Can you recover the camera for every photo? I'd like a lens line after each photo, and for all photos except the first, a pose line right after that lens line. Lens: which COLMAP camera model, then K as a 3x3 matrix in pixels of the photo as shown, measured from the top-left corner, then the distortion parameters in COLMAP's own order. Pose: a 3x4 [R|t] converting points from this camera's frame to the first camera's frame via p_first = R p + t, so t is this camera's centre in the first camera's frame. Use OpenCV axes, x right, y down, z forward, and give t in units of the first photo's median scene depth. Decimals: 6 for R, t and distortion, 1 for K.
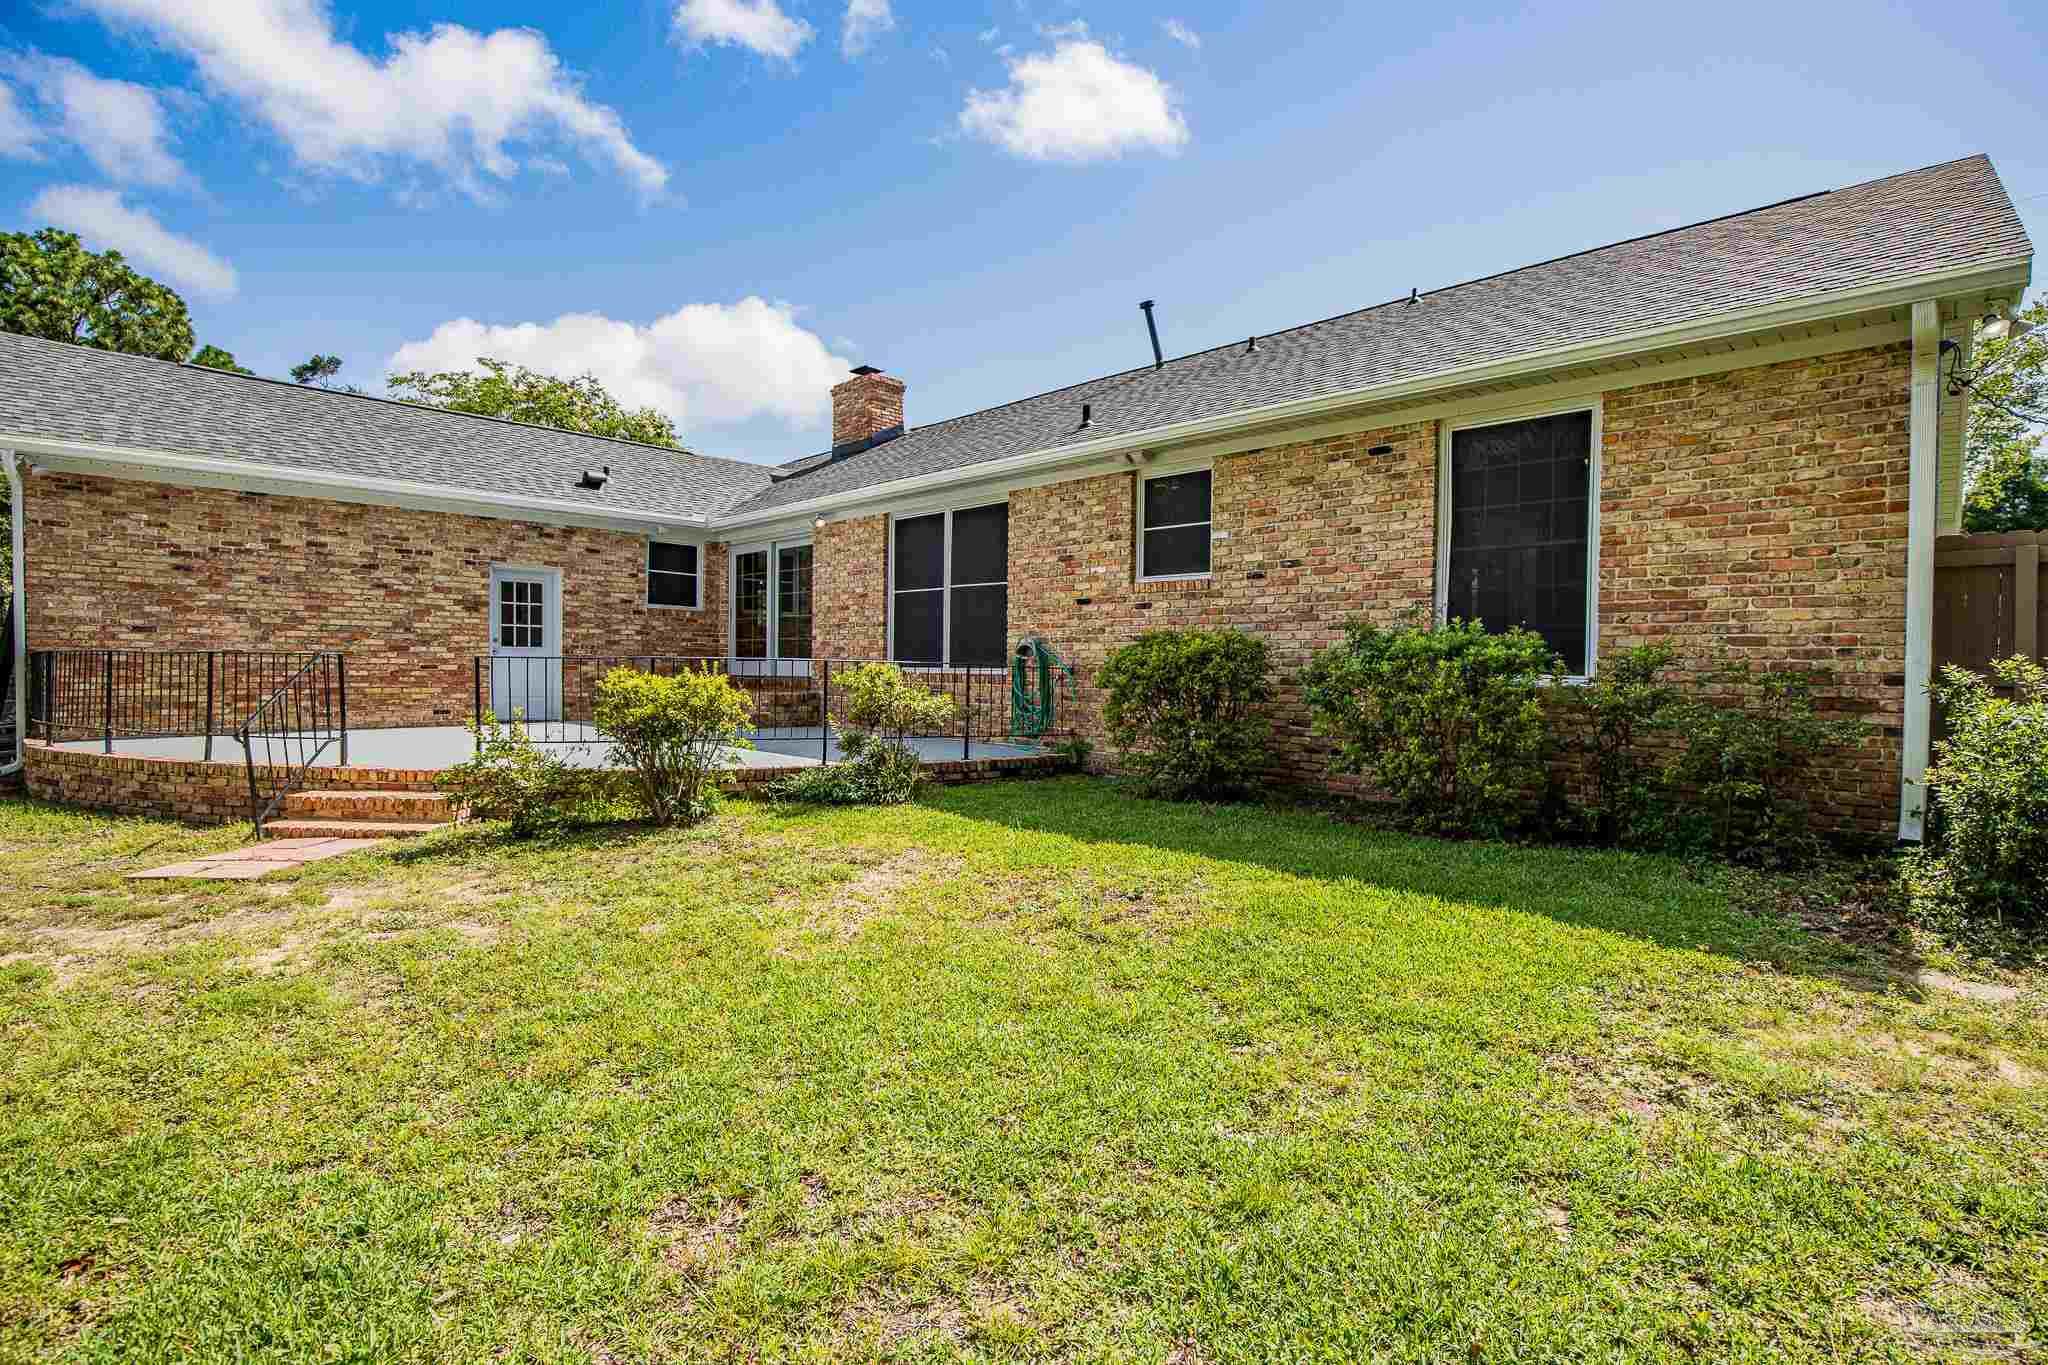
lens RADIAL K [[946.2, 0, 1045.3], [0, 946.2, 686.3], [0, 0, 1]] dist [-0.029215, 0.002506]
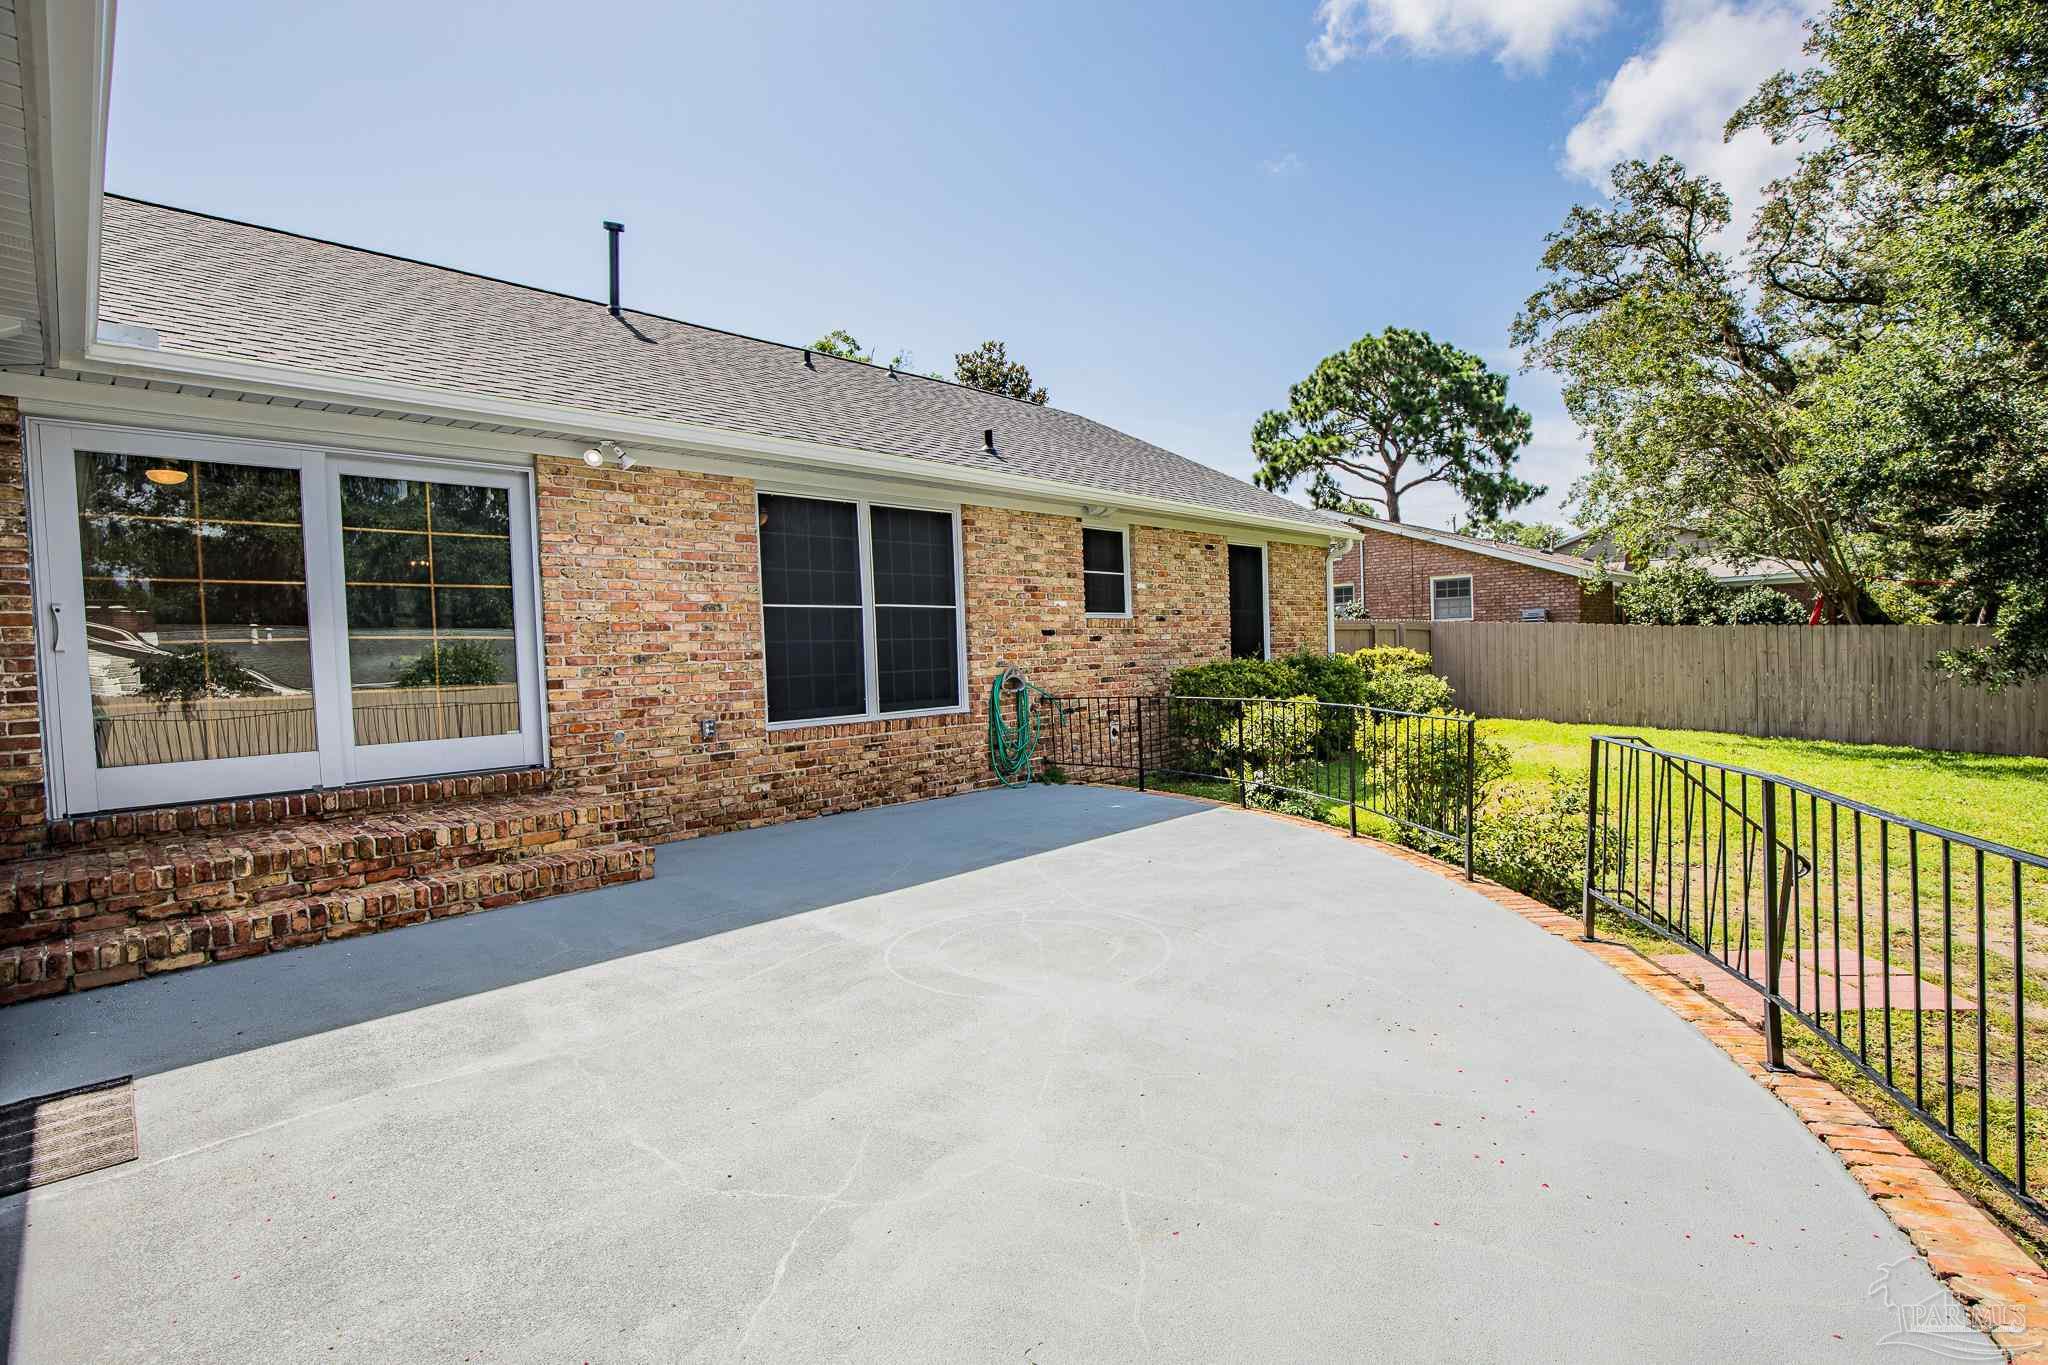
lens RADIAL K [[946.2, 0, 1045.3], [0, 946.2, 686.3], [0, 0, 1]] dist [-0.029215, 0.002506]
pose [[-0.007739, -0.049792, 0.998730, -0.943205], [0.052535, 0.997360, 0.050130, -0.078607], [-0.998589, 0.052856, -0.005103, 0.956794]]
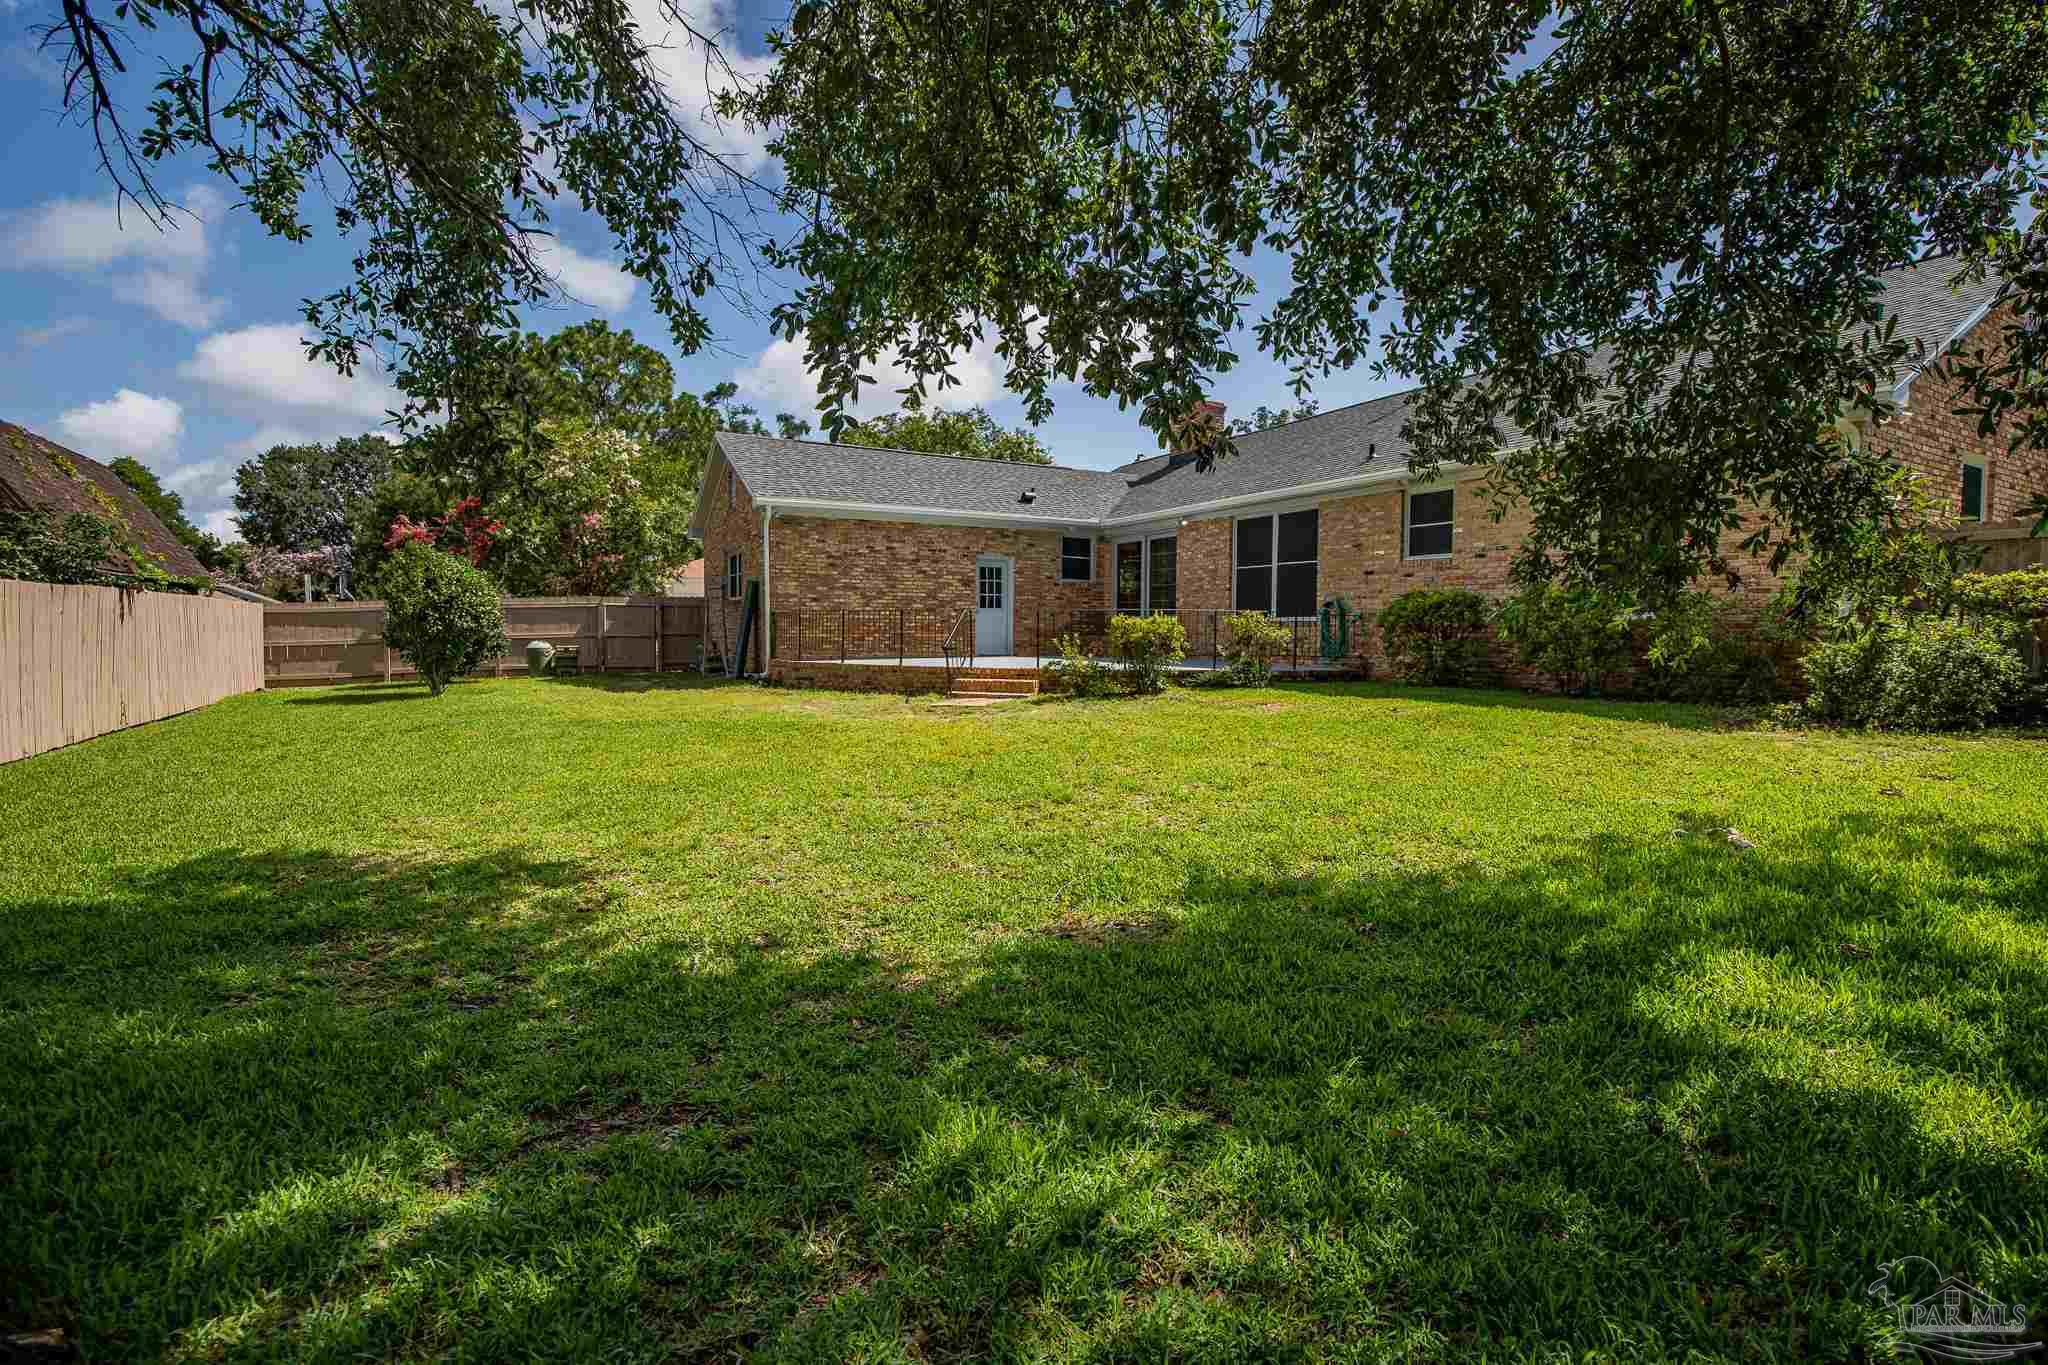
lens RADIAL K [[946.2, 0, 1045.3], [0, 946.2, 686.3], [0, 0, 1]] dist [-0.029215, 0.002506]
pose [[0.959242, 0.008930, -0.282444, -0.029848], [0.001275, 0.999354, 0.035928, 0.039937], [0.282583, -0.034824, 0.958611, -0.628422]]
